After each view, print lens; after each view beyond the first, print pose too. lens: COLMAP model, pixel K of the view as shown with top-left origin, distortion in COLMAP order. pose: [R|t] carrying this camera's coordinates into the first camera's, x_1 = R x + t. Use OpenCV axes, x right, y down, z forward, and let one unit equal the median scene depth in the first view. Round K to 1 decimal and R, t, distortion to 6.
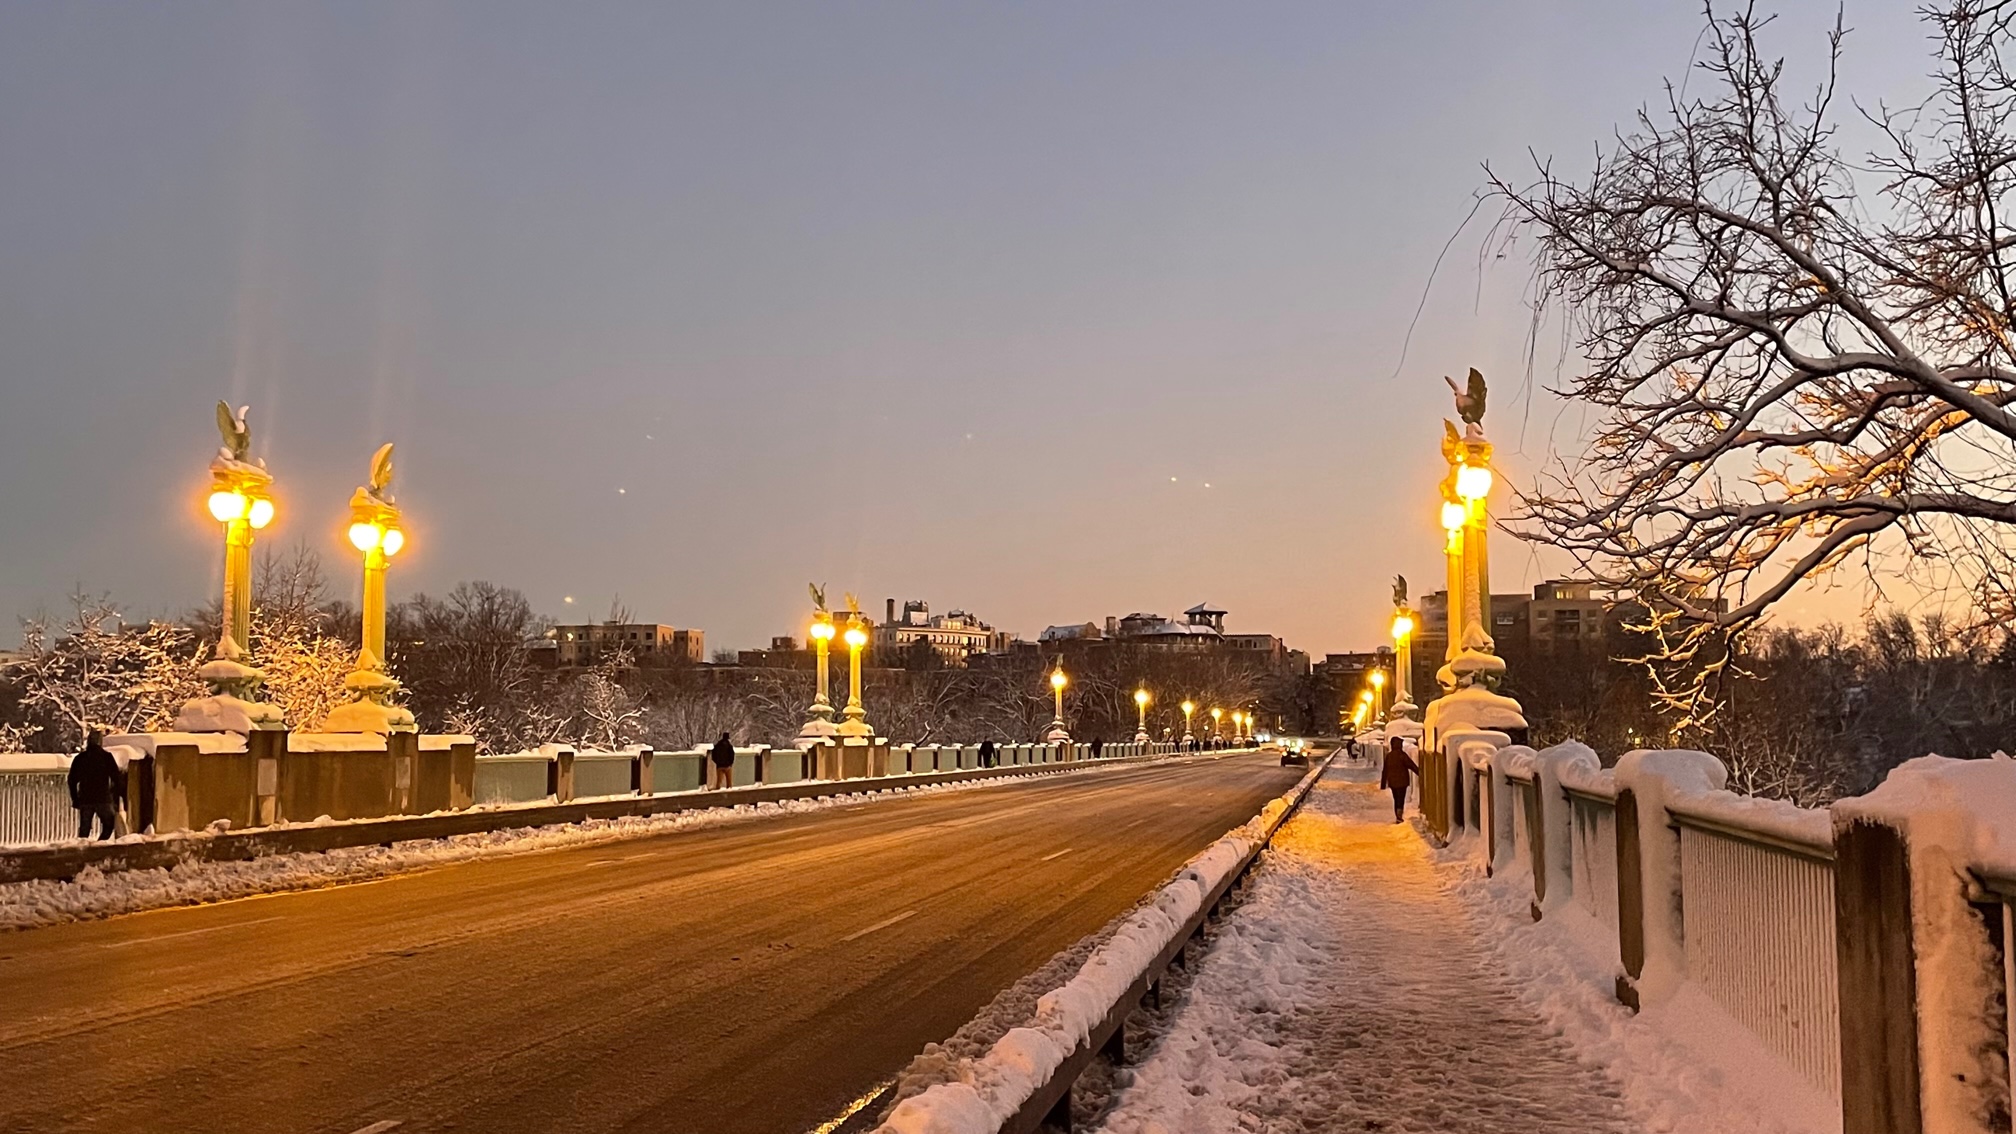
lens RADIAL K [[2162.2, 0, 1008.0], [0, 2162.2, 567.0], [0, 0, 1]] dist [0.118800, -0.001824]
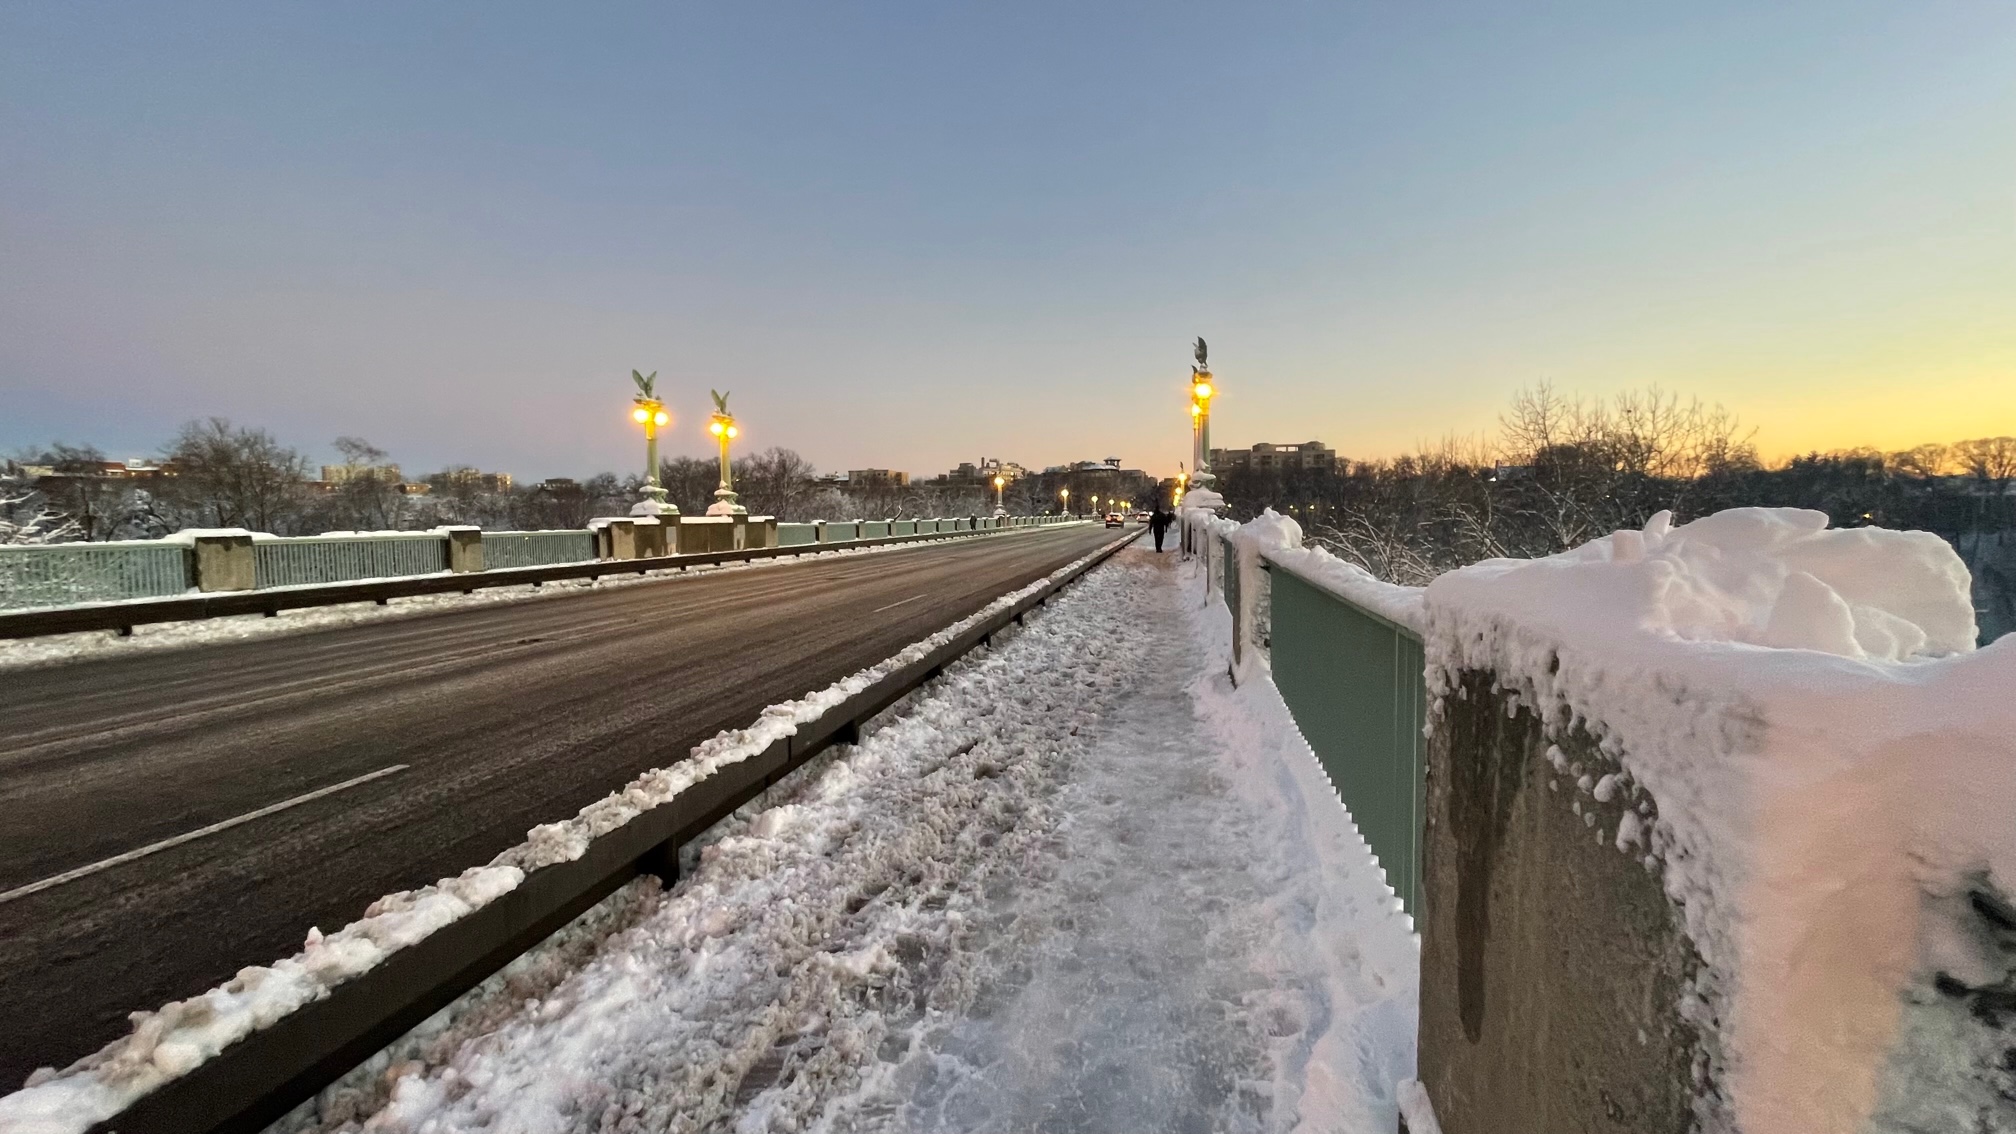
lens RADIAL K [[818.5, 0, 1008.0], [0, 818.5, 567.0], [0, 0, 1]] dist [-0.017944, 0.000044]
pose [[0.998913, -0.009625, -0.045600, 0.034083], [0.016024, 0.989720, 0.142119, 0.015504], [0.043763, -0.142695, 0.988799, 0.191565]]
